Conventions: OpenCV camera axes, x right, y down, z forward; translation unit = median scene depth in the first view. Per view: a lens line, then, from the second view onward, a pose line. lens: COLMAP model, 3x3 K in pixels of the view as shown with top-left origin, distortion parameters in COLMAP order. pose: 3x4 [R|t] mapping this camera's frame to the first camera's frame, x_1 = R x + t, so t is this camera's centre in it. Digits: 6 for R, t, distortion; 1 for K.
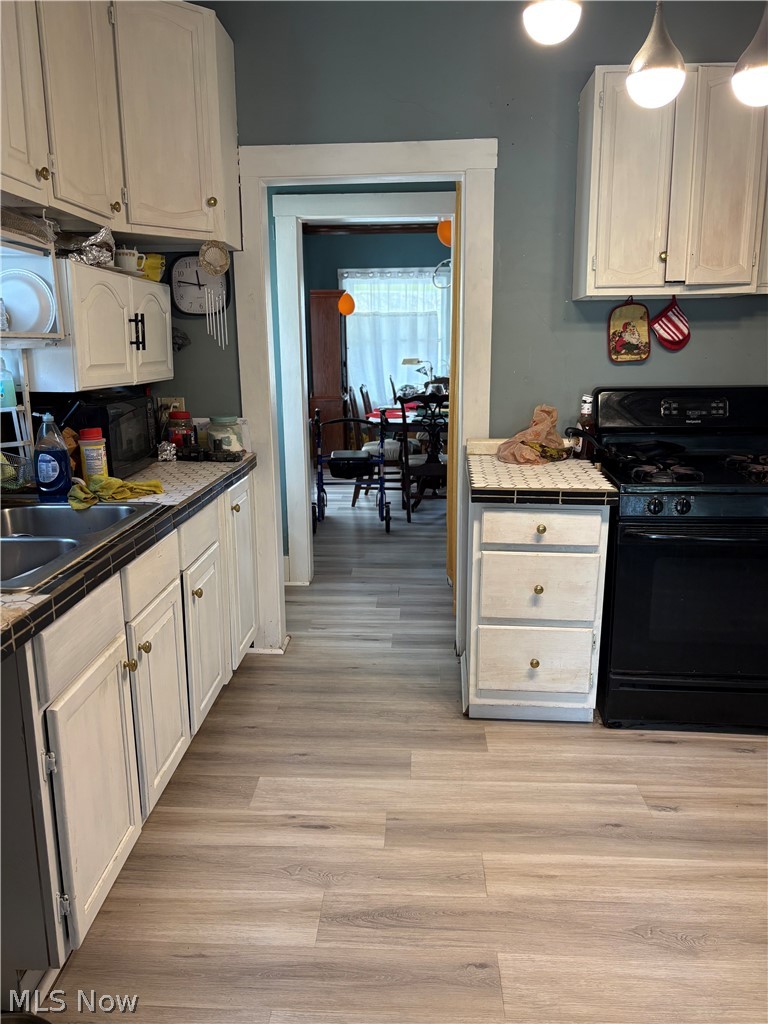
lens RADIAL K [[776.8, 0, 380.6], [0, 776.8, 516.0], [0, 0, 1]] dist [0.034465, -0.001691]
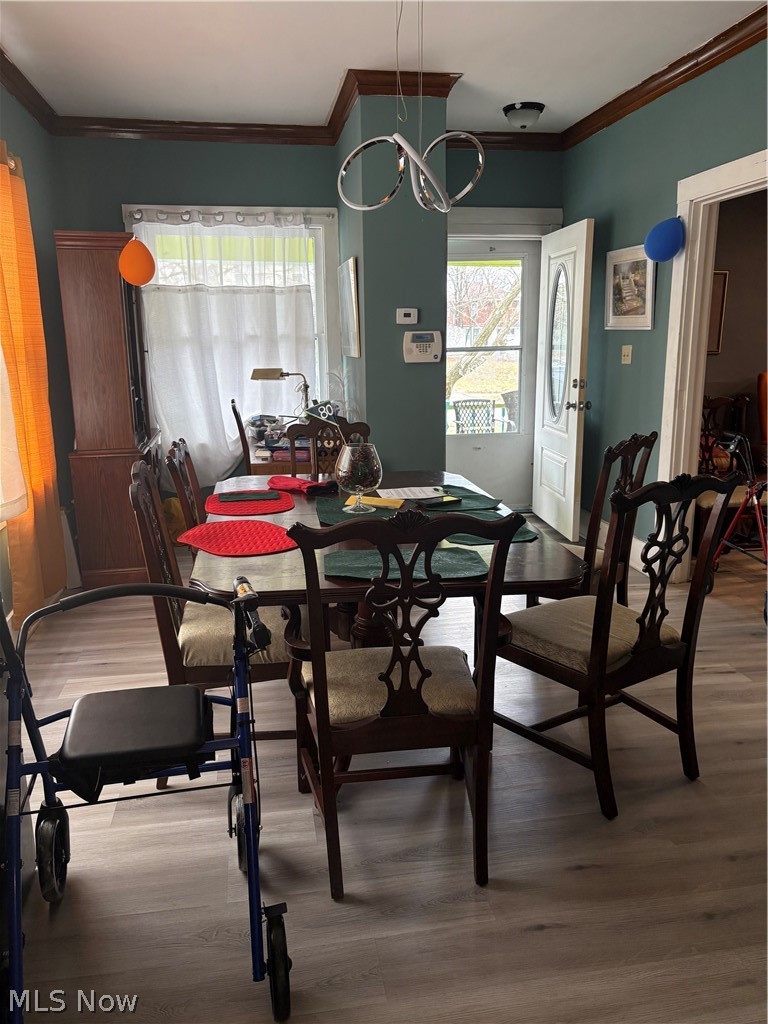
lens RADIAL K [[776.8, 0, 393.1], [0, 776.8, 510.0], [0, 0, 1]] dist [0.034465, -0.001691]
pose [[0.973266, -0.047841, 0.224642, -0.005558], [0.048436, 0.998822, 0.002868, -0.133150], [-0.224515, 0.008089, 0.974437, 0.589793]]
